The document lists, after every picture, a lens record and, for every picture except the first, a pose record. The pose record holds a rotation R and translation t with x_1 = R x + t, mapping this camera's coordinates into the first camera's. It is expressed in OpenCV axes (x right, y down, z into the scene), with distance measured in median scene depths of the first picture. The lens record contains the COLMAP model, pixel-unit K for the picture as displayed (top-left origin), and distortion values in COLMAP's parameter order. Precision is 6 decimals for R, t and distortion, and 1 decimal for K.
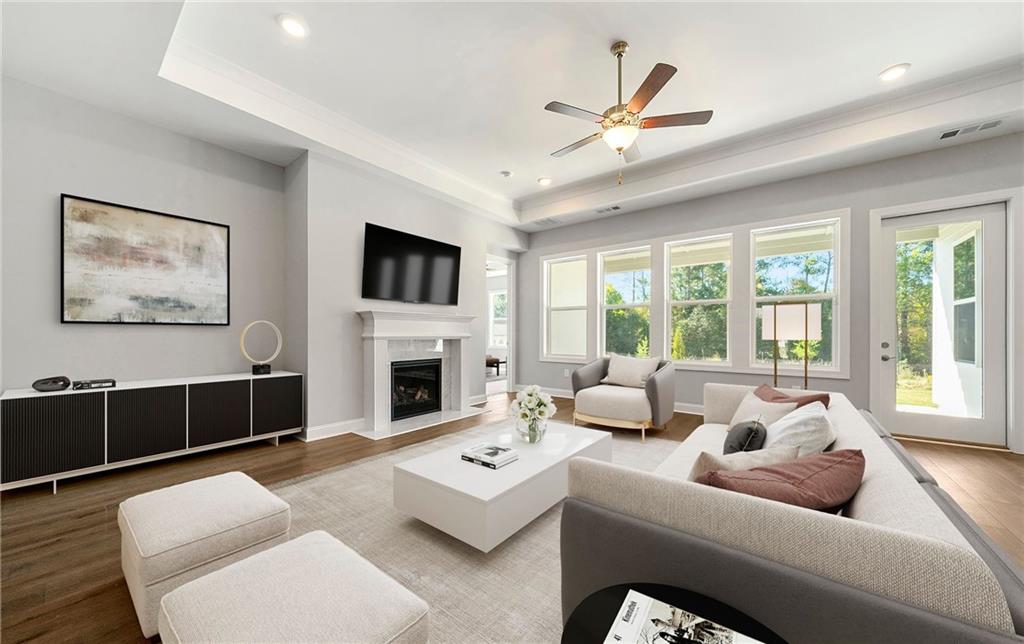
lens RADIAL K [[360.7, 0, 514.1], [0, 360.7, 334.4], [0, 0, 1]] dist [-0.002246, -0.000229]
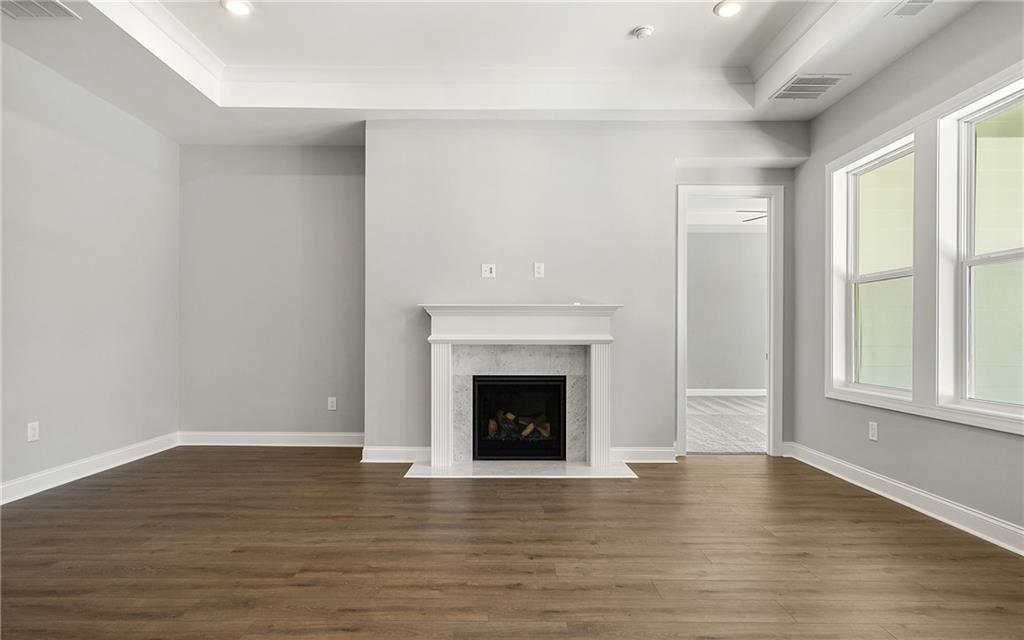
lens RADIAL K [[529.1, 0, 507.7], [0, 529.1, 339.4], [0, 0, 1]] dist [-0.023429, -0.000293]
pose [[0.608344, 0.008714, -0.793625, 0.456118], [-0.001878, 0.999953, 0.009540, -0.004378], [0.793671, -0.004313, 0.608332, 0.367952]]
